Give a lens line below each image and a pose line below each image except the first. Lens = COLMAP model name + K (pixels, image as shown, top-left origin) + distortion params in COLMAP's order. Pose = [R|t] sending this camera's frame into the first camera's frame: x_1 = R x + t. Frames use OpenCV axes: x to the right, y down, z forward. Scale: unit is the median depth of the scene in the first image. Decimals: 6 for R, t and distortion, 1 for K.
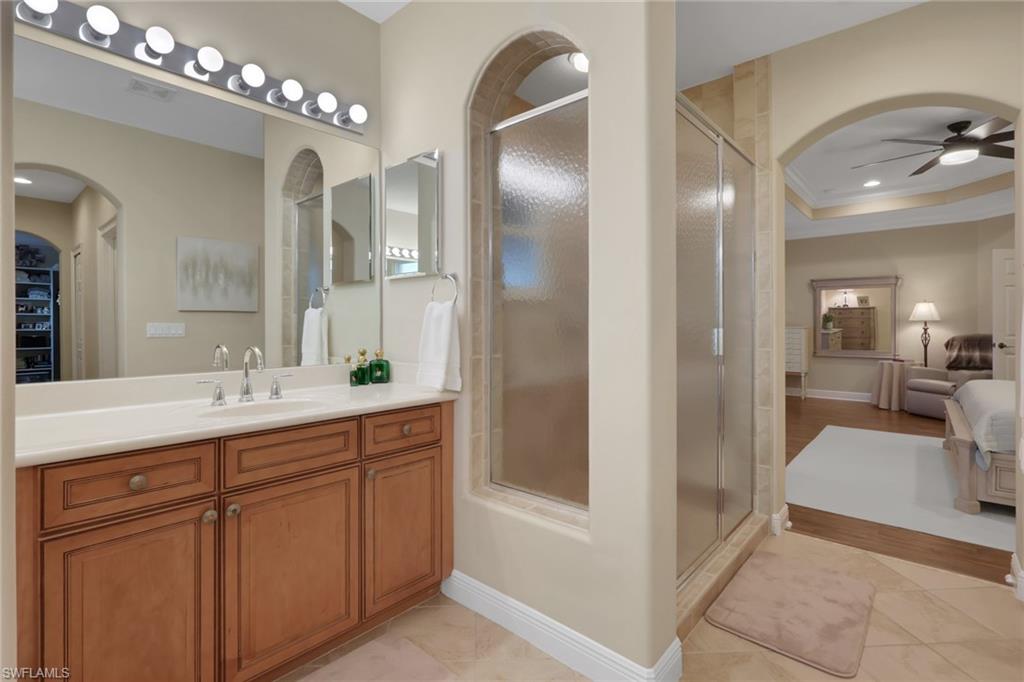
lens RADIAL K [[470.5, 0, 510.6], [0, 470.5, 325.7], [0, 0, 1]] dist [-0.000229, -0.000045]
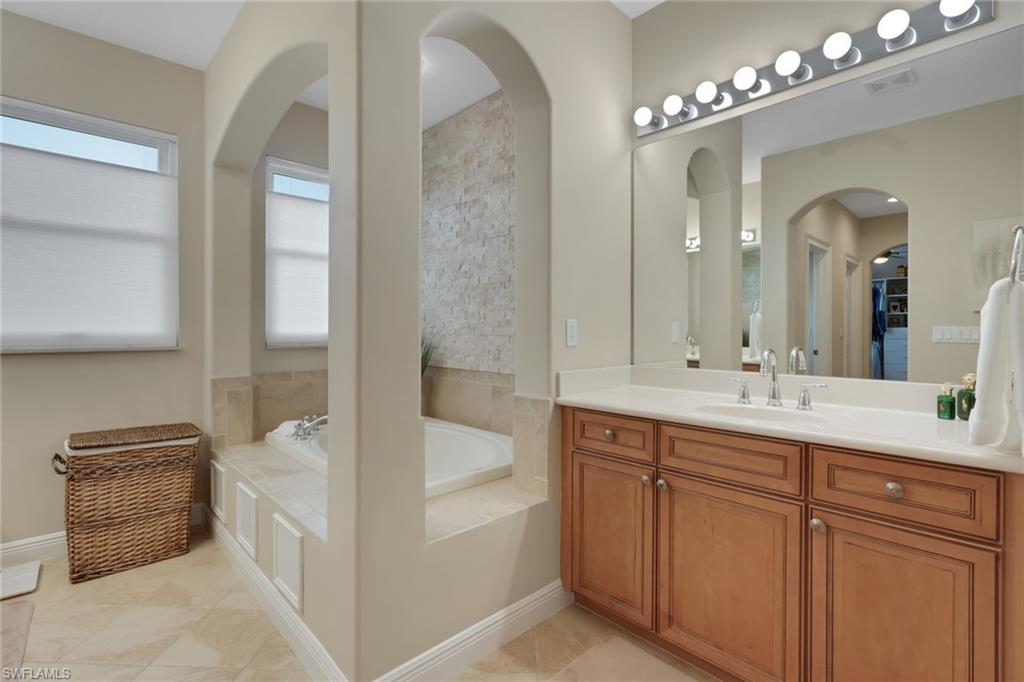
lens RADIAL K [[474.1, 0, 510.6], [0, 474.1, 333.4], [0, 0, 1]] dist [0.000998, 0.000215]
pose [[-0.080973, 0.007160, -0.996691, 0.480187], [-0.000702, 0.999974, 0.007241, 0.004537], [0.996716, 0.001286, -0.080966, 0.555678]]
